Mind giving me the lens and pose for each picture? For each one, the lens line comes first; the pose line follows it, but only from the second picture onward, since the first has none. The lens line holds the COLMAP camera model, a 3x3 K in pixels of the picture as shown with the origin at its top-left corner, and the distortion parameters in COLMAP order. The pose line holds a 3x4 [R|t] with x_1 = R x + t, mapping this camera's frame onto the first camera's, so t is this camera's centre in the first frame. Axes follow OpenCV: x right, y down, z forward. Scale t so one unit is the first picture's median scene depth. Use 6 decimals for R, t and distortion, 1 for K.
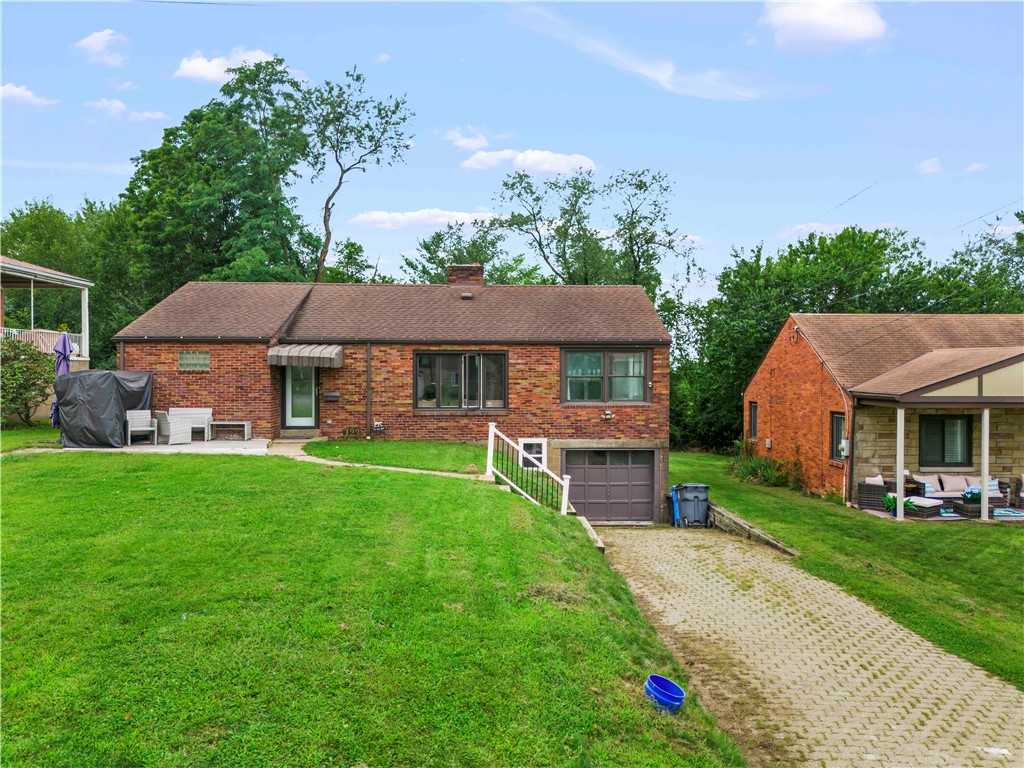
lens RADIAL K [[750.8, 0, 511.8], [0, 750.8, 382.8], [0, 0, 1]] dist [0.031196, -0.011102]
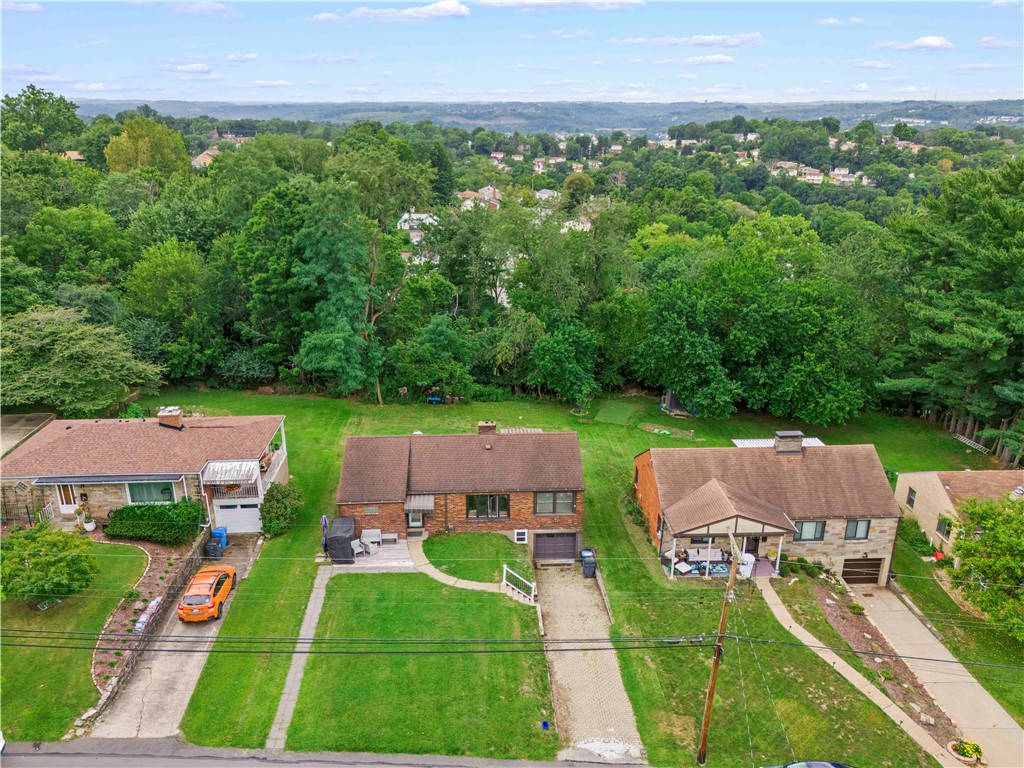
lens RADIAL K [[750.8, 0, 511.6], [0, 750.8, 383.2], [0, 0, 1]] dist [0.031196, -0.011102]
pose [[0.999897, -0.004529, 0.013644, -0.027696], [-0.000212, 0.944325, 0.329015, -1.064387], [-0.014374, -0.328984, 0.944226, -0.947455]]
